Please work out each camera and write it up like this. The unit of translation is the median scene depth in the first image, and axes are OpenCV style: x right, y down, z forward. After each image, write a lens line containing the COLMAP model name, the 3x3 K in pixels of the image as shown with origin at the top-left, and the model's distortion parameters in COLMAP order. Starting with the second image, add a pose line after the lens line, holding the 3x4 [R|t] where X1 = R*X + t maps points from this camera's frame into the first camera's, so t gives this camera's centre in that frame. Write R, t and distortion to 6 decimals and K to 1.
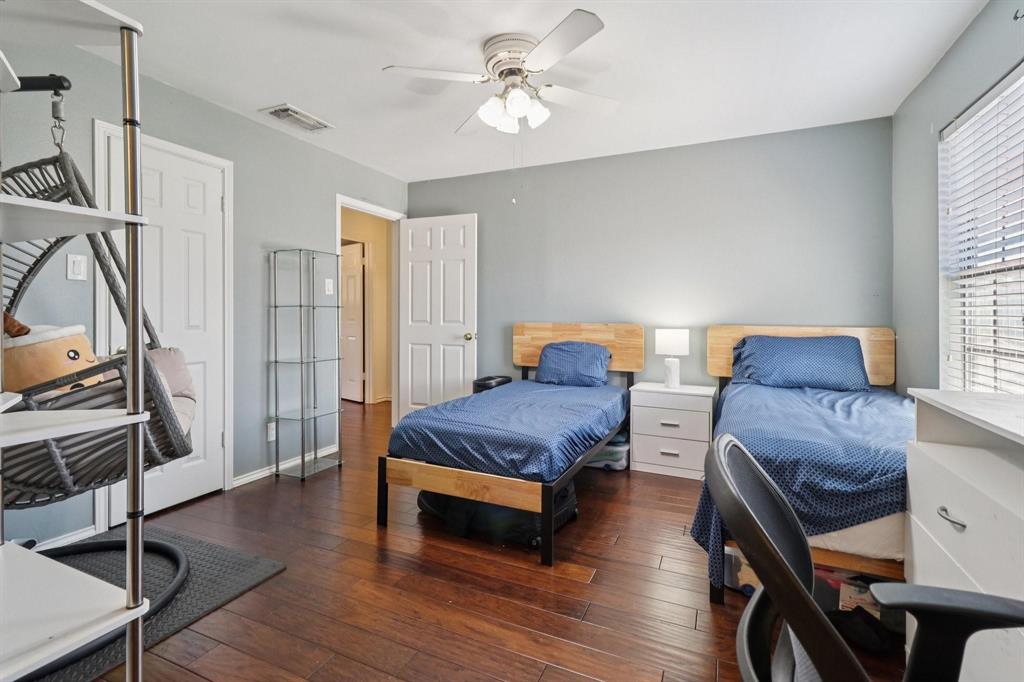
lens RADIAL K [[482.4, 0, 512.6], [0, 482.4, 323.6], [0, 0, 1]] dist [0.003245, 0.000032]
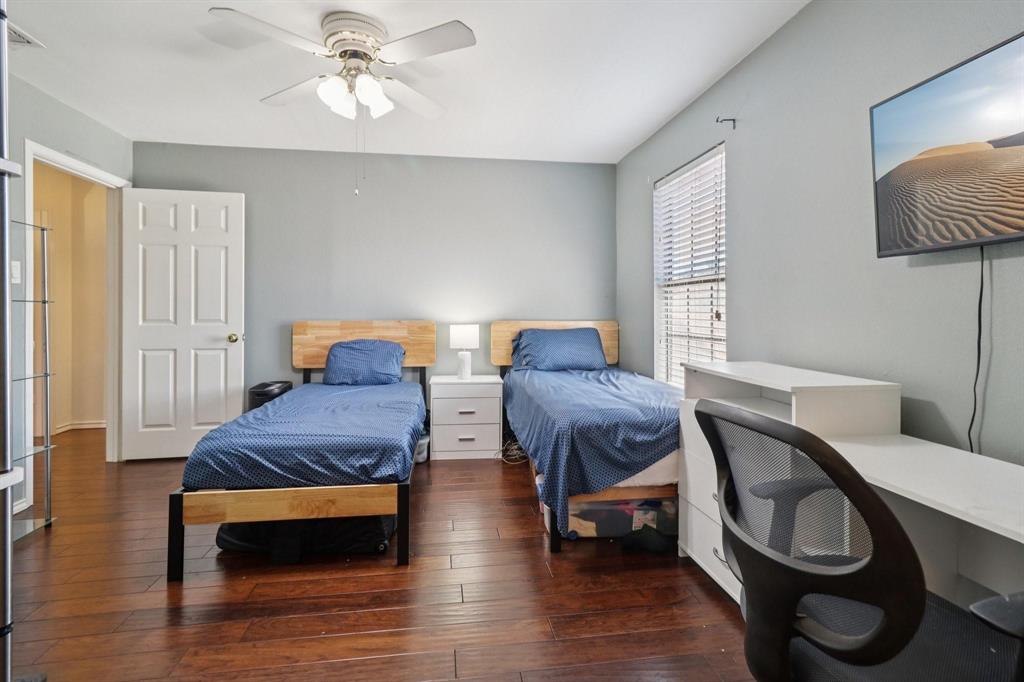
lens RADIAL K [[480.0, 0, 513.5], [0, 480.0, 321.8], [0, 0, 1]] dist [0.002285, 0.000971]
pose [[0.836489, -0.013819, 0.547809, -0.193696], [0.011550, 0.999905, 0.007587, -0.002739], [-0.547862, -0.000019, 0.836569, 0.035916]]
